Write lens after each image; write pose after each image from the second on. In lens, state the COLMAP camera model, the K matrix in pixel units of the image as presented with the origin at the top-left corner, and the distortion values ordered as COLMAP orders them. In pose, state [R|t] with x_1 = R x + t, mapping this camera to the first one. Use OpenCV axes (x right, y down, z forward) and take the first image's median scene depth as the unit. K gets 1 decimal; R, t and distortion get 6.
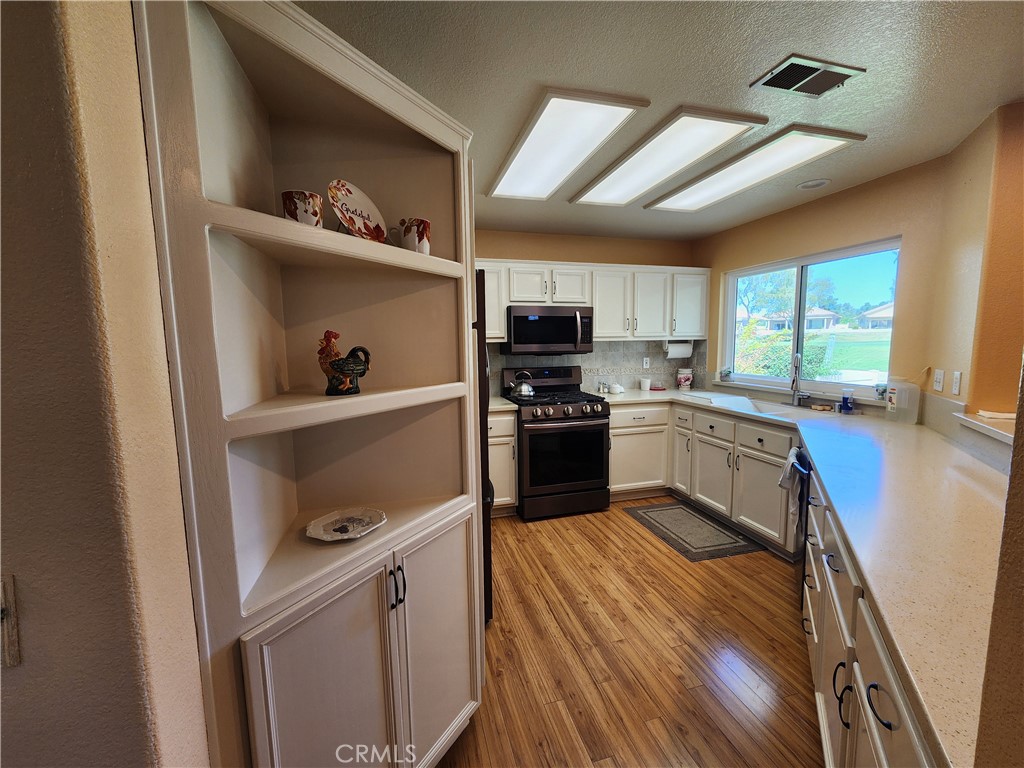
lens RADIAL K [[418.2, 0, 515.0], [0, 418.2, 387.0], [0, 0, 1]] dist [-0.000536, -0.001226]
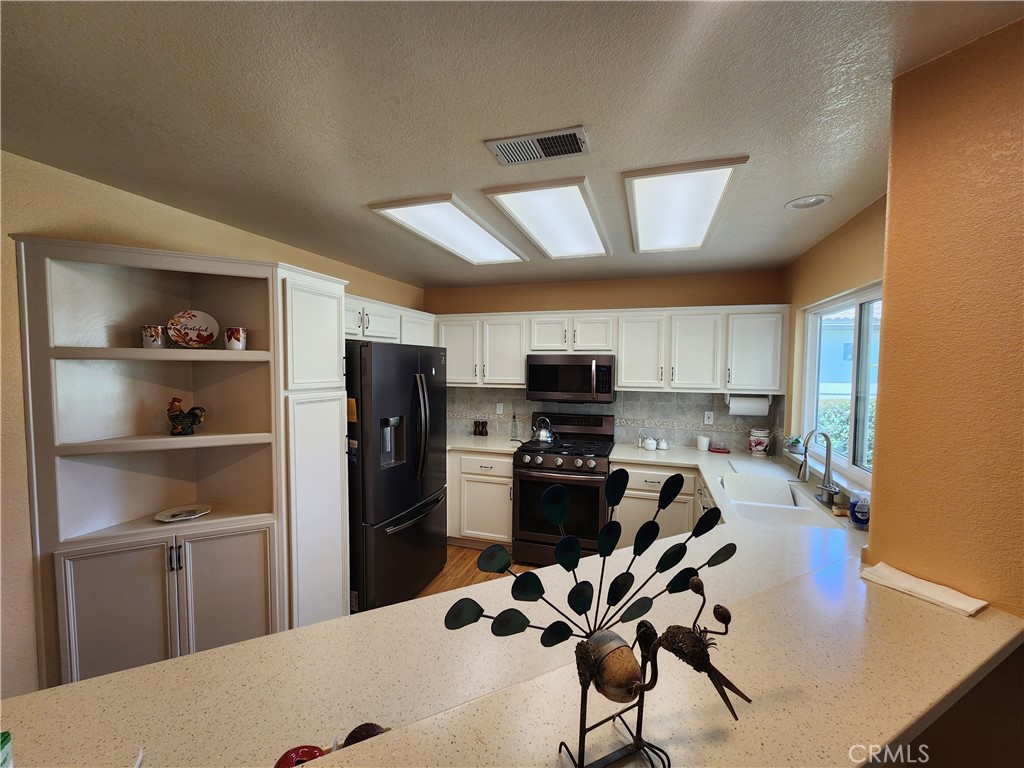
lens RADIAL K [[418.2, 0, 517.7], [0, 418.2, 384.6], [0, 0, 1]] dist [-0.000536, -0.001226]
pose [[0.839300, 0.045669, -0.541747, 0.516280], [-0.078711, 0.996174, -0.037966, -0.072032], [0.537940, 0.074506, 0.839684, 0.094643]]
